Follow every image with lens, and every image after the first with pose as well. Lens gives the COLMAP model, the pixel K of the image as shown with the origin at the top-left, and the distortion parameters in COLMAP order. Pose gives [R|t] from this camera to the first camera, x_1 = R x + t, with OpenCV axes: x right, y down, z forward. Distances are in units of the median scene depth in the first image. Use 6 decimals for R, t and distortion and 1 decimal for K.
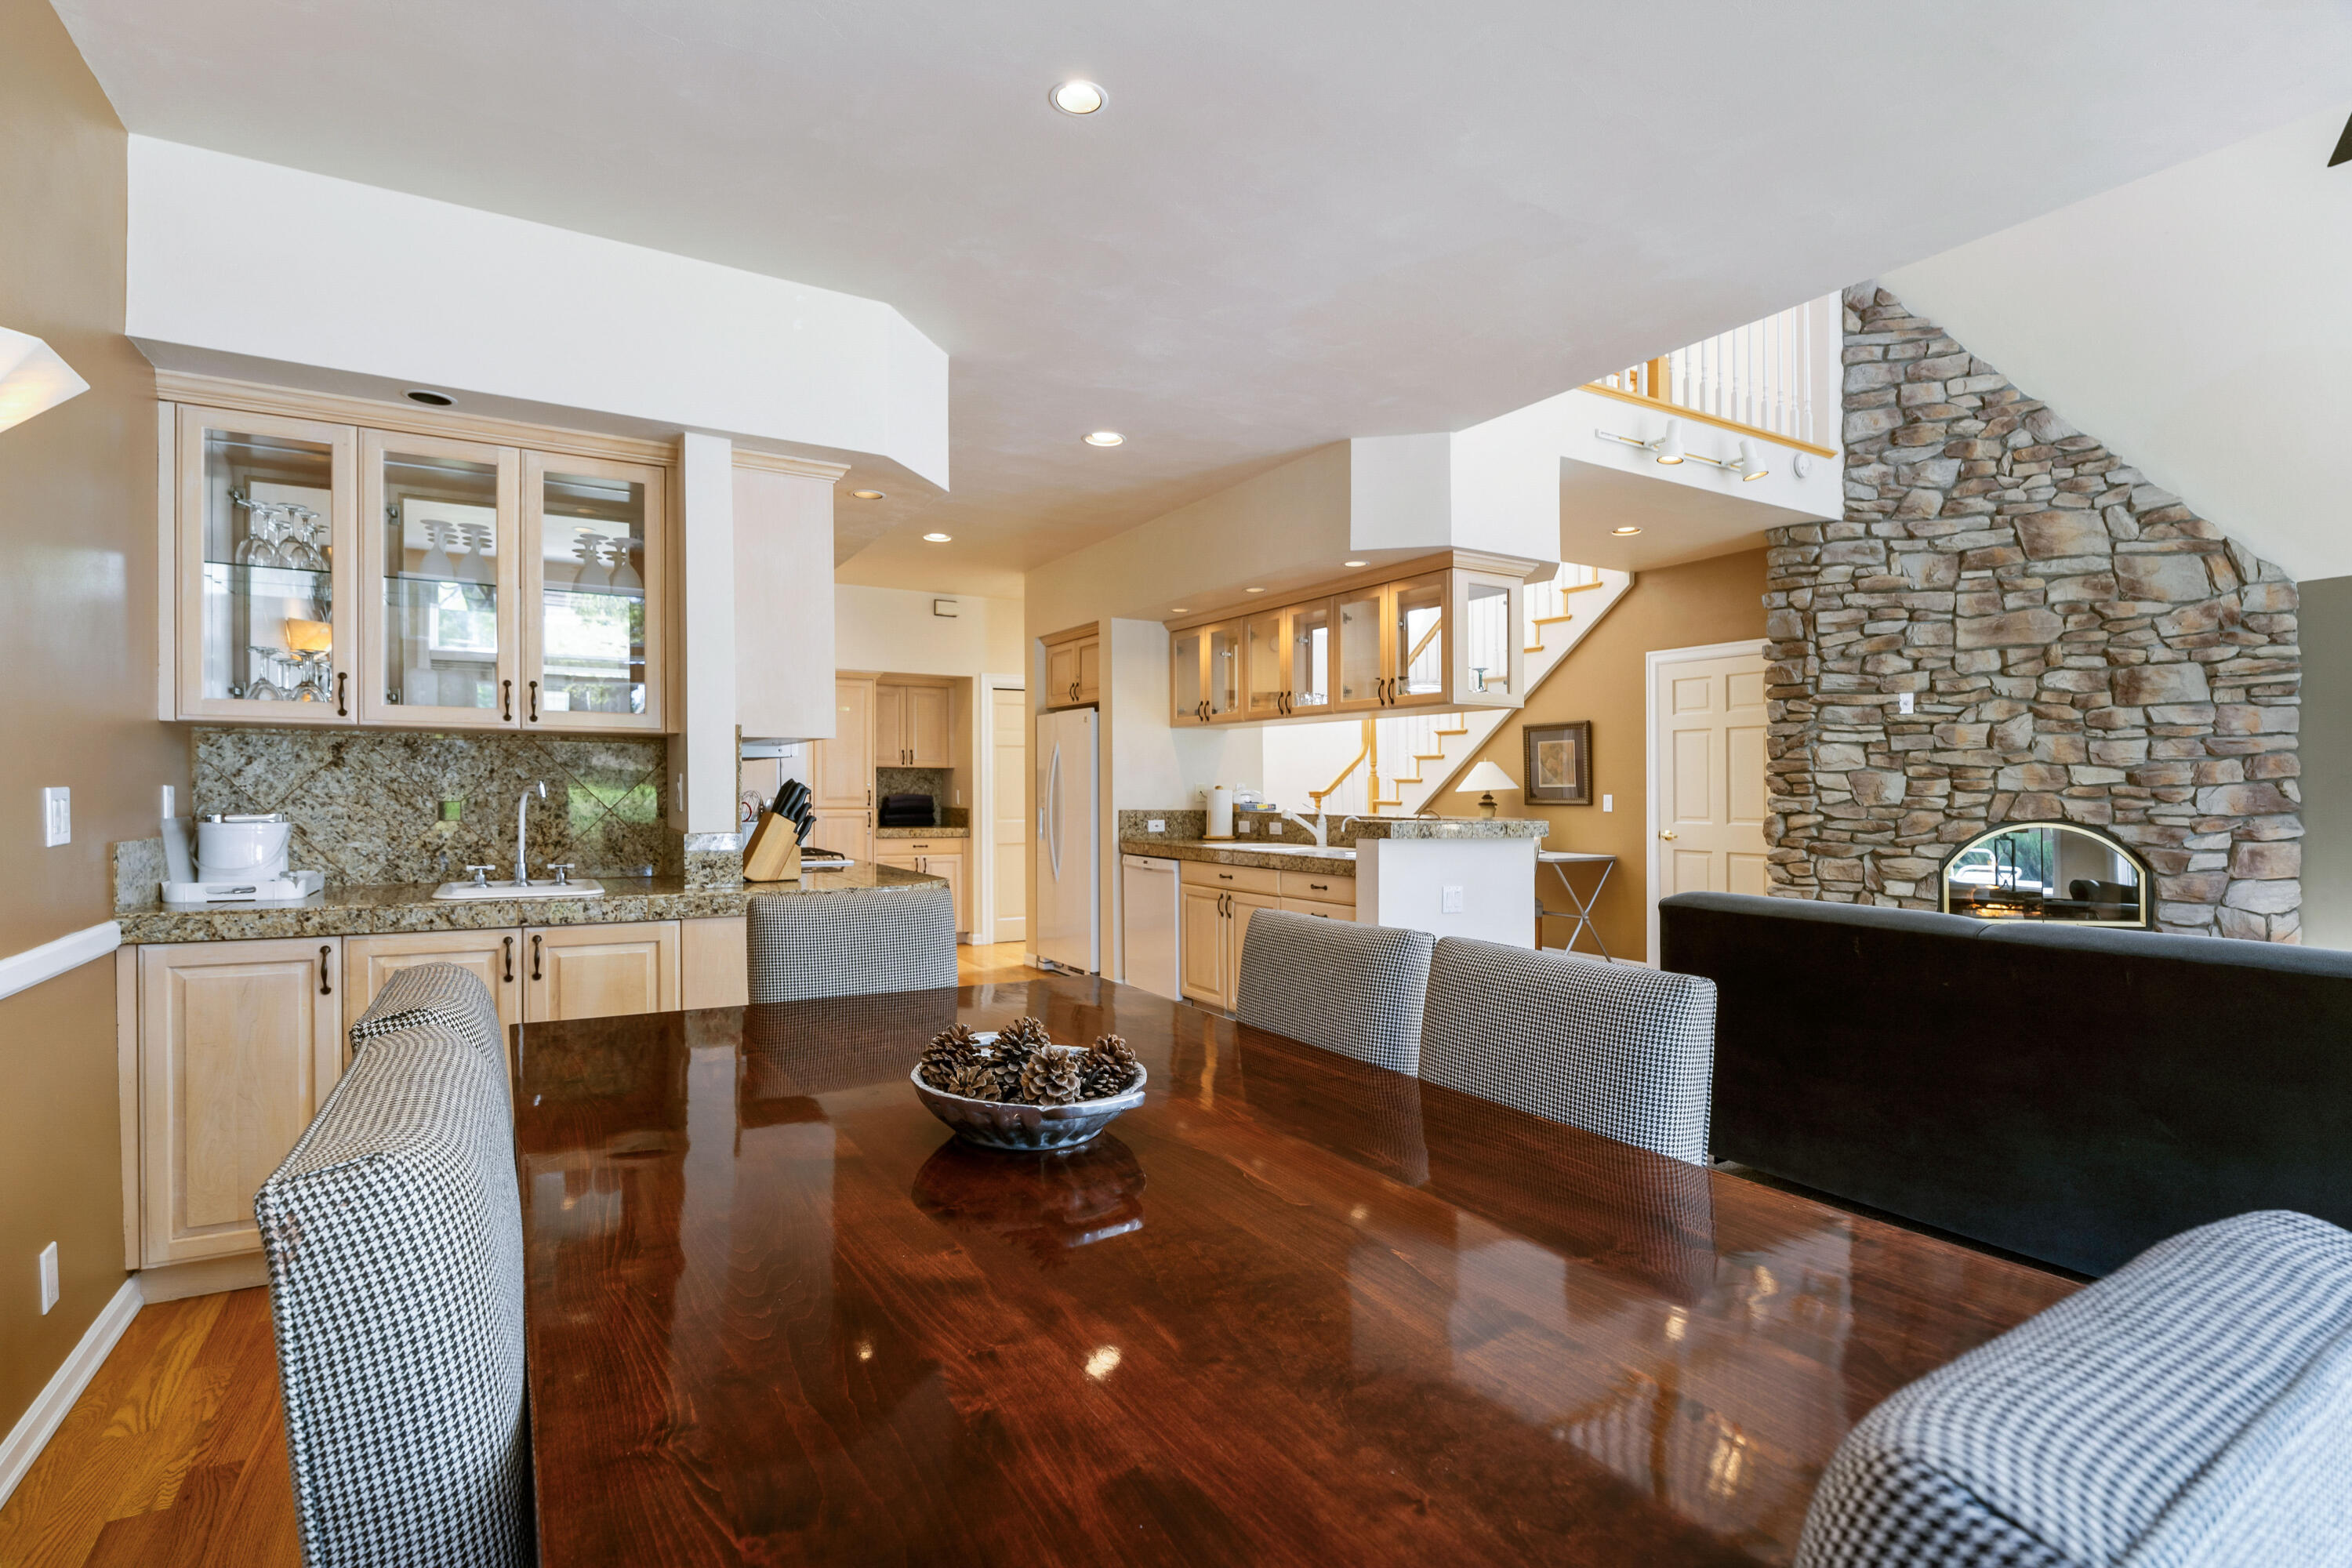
lens RADIAL K [[1126.4, 0, 1155.5], [0, 1126.4, 781.9], [0, 0, 1]] dist [-0.010586, -0.000623]
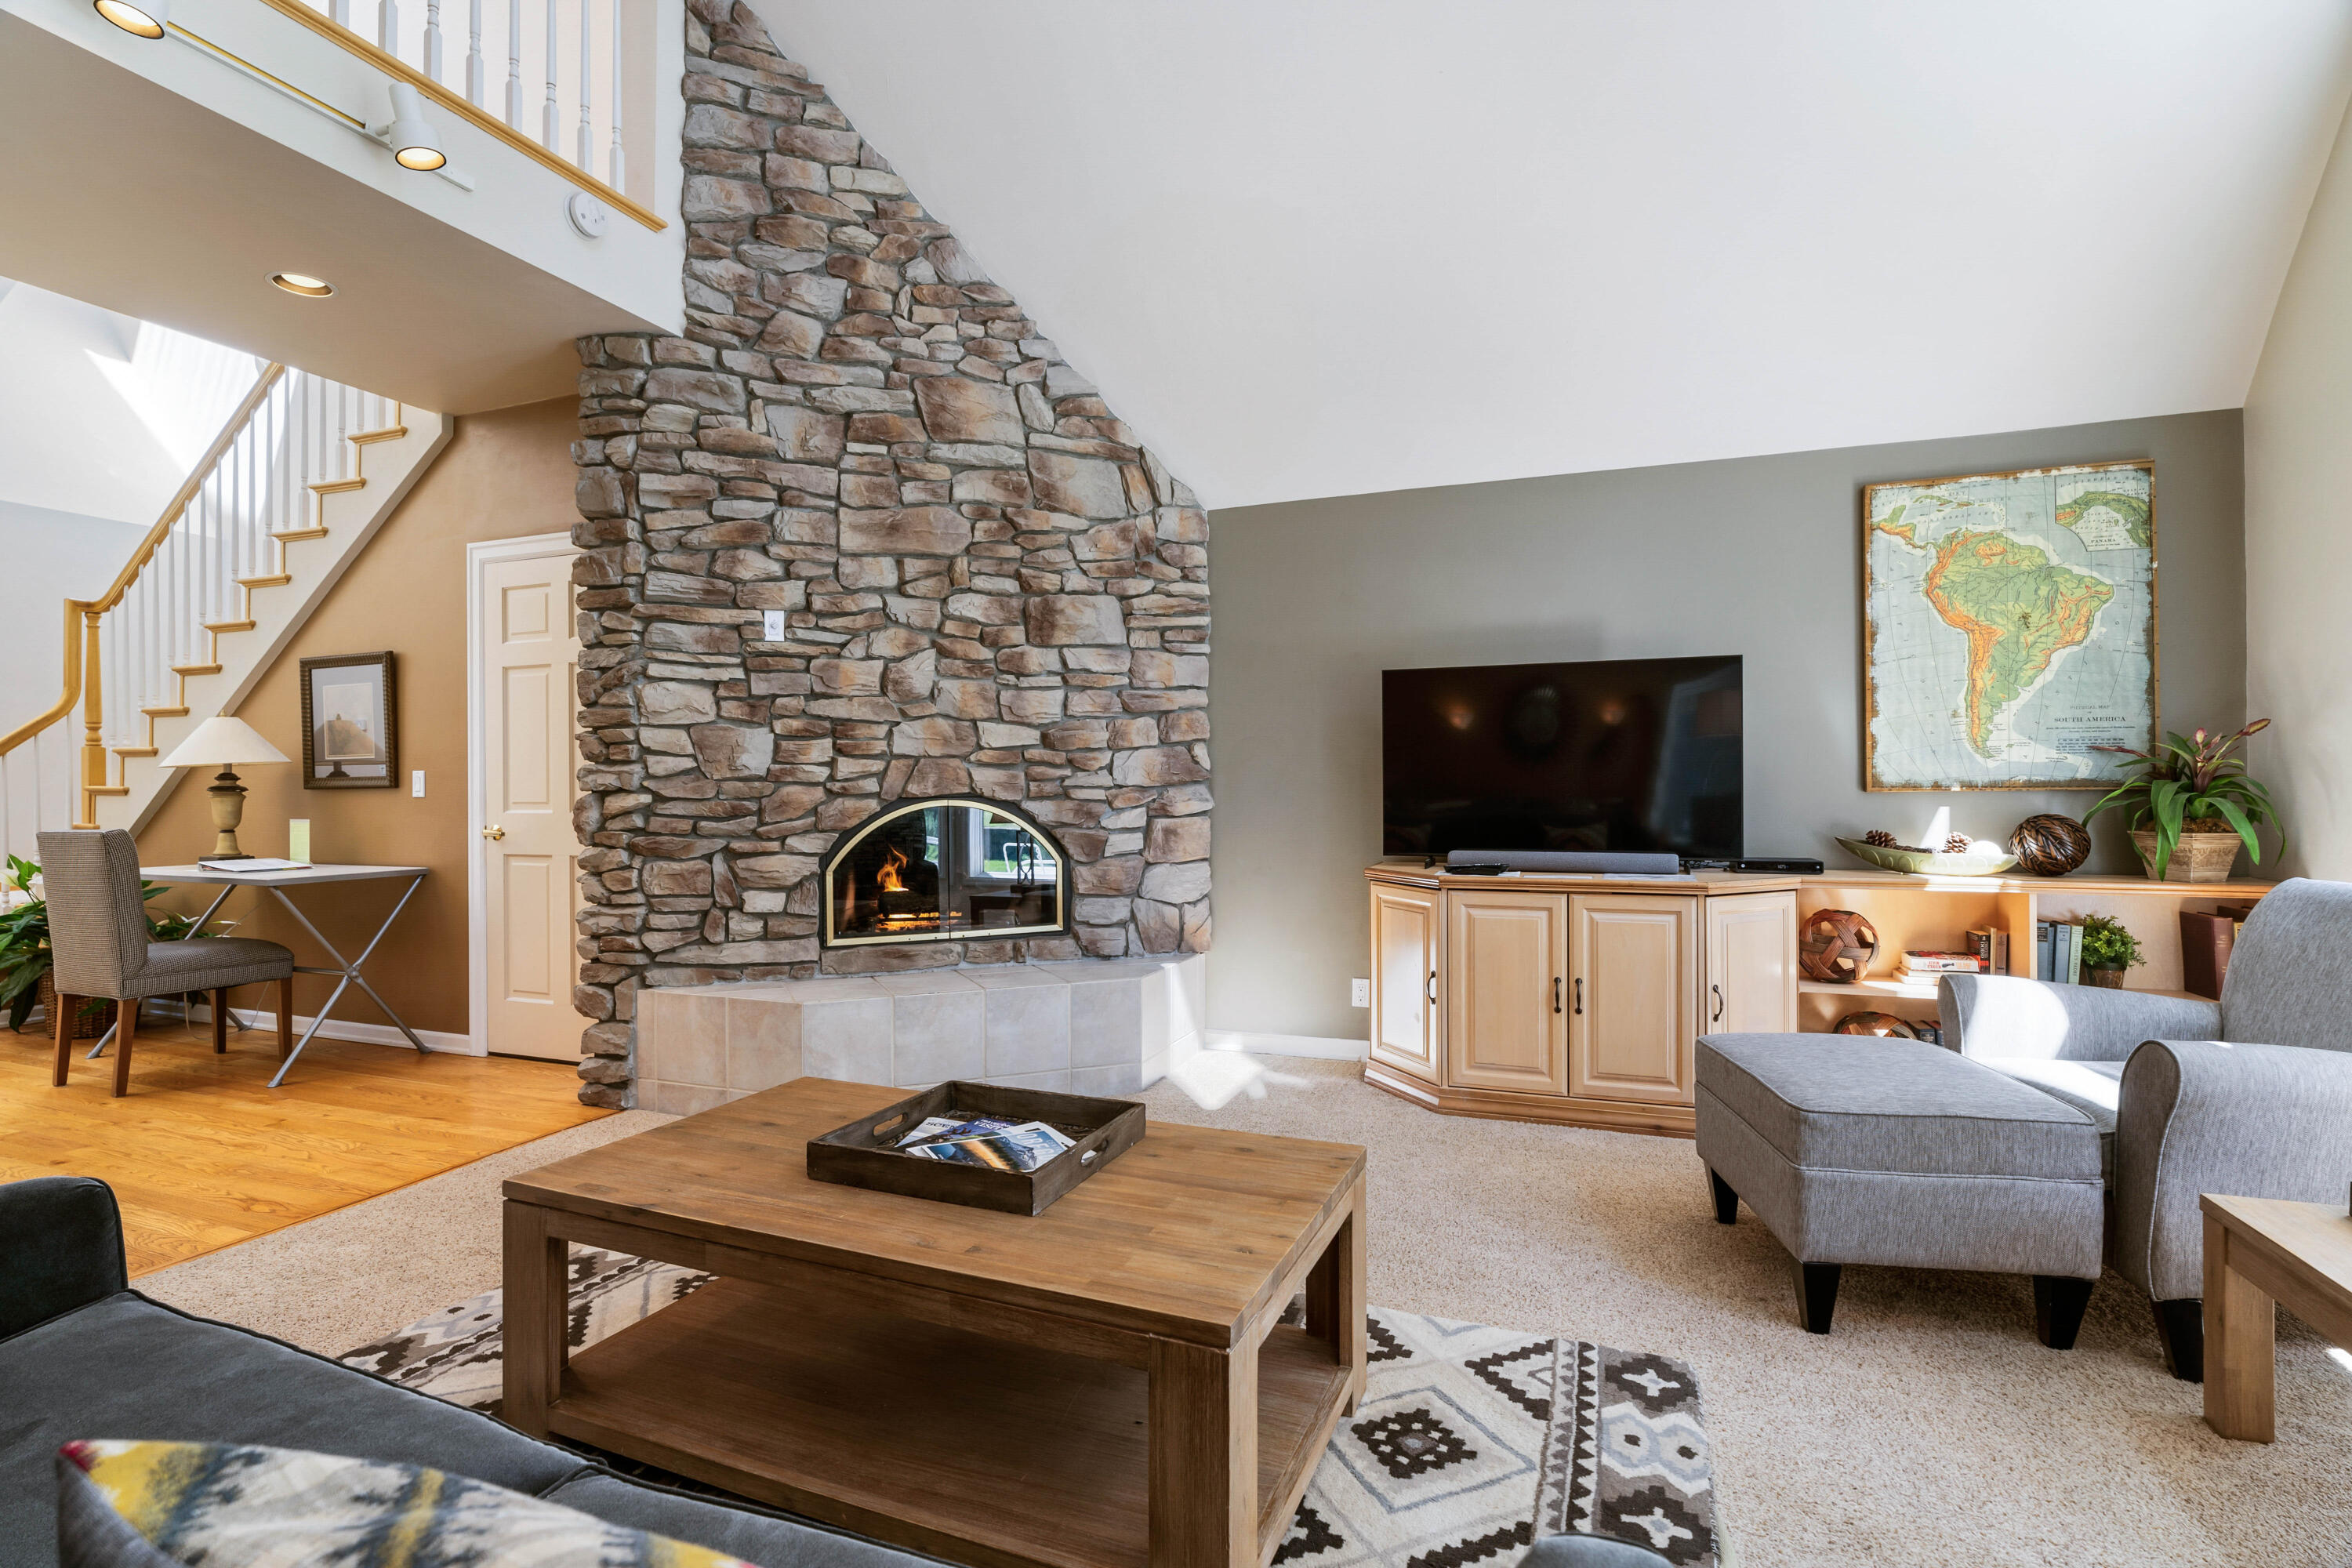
lens RADIAL K [[1126.4, 0, 1170.5], [0, 1126.4, 773.6], [0, 0, 1]] dist [-0.010586, -0.000623]
pose [[0.776700, -0.003168, 0.629863, 0.425203], [0.004586, 0.999989, -0.000626, 0.020076], [-0.629854, 0.003375, 0.776706, 0.322593]]
